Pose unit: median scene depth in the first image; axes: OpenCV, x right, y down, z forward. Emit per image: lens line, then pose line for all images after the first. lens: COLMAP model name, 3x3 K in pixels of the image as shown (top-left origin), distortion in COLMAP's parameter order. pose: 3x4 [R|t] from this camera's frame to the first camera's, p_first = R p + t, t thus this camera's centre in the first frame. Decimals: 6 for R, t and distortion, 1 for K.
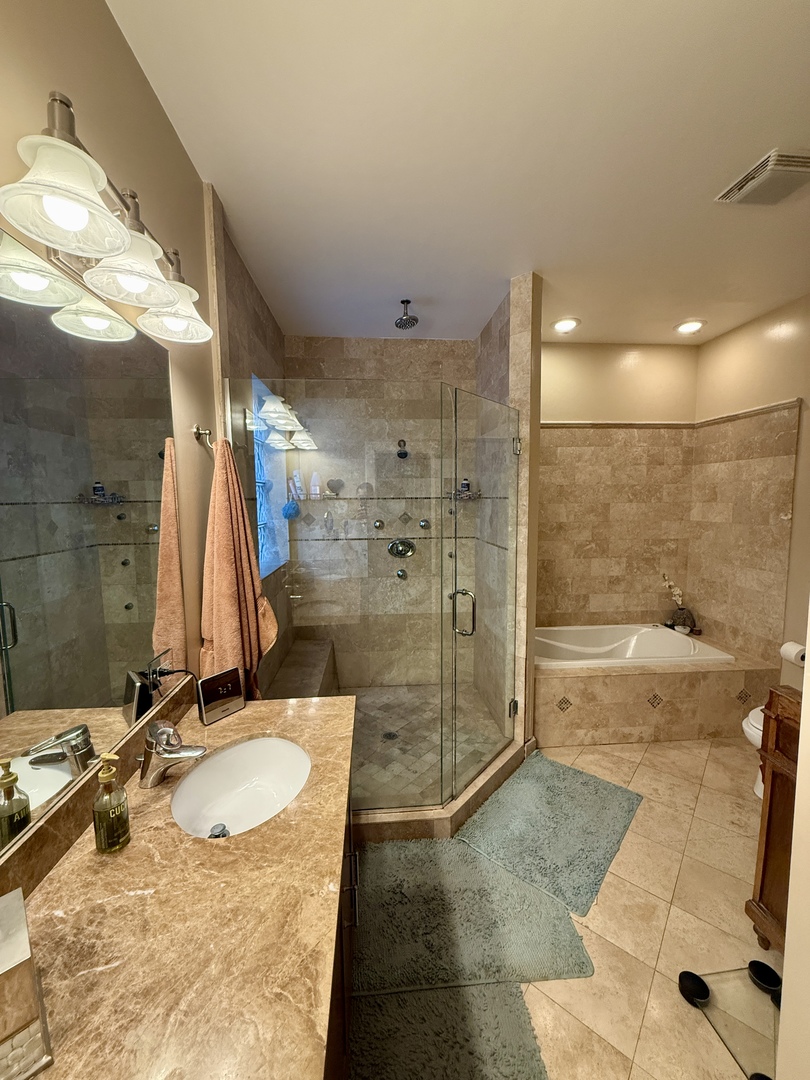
lens RADIAL K [[433.7, 0, 406.5], [0, 433.7, 542.8], [0, 0, 1]] dist [-0.000484, 0.000012]
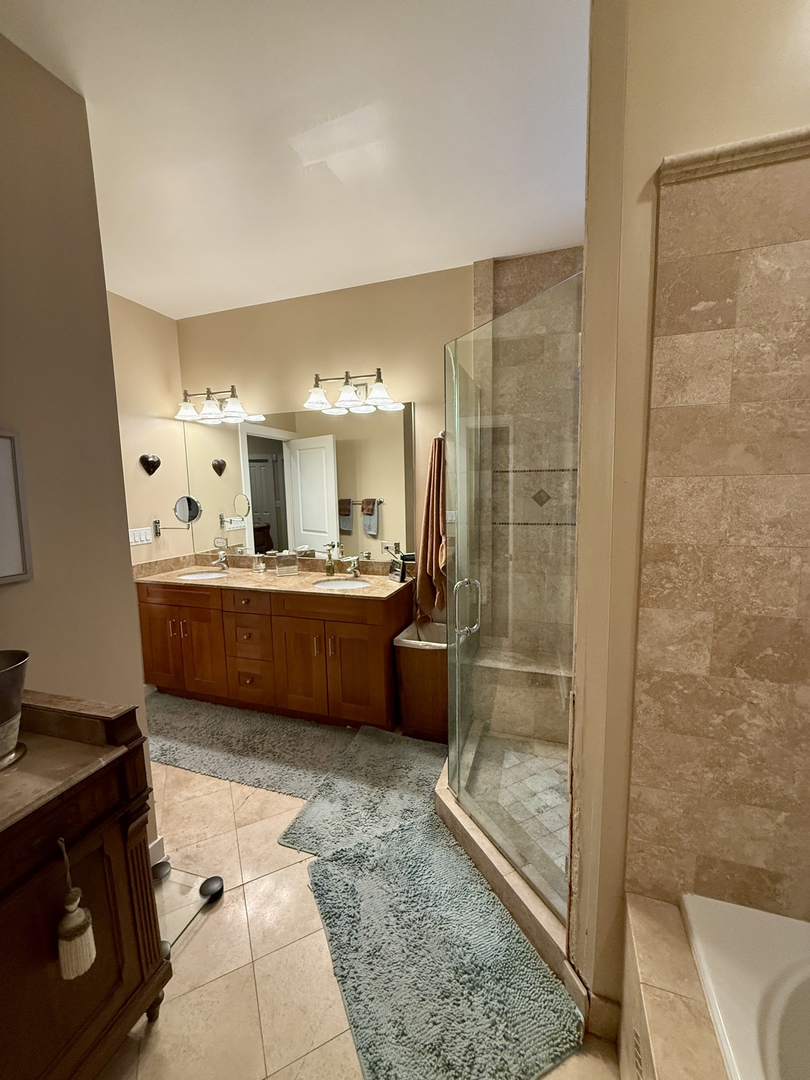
lens RADIAL K [[433.7, 0, 408.3], [0, 433.7, 539.8], [0, 0, 1]] dist [-0.000484, 0.000012]
pose [[-0.400204, 0.145793, -0.904755, 1.159617], [-0.076134, 0.978562, 0.191364, -0.149437], [0.913258, 0.145467, -0.380525, 1.513079]]
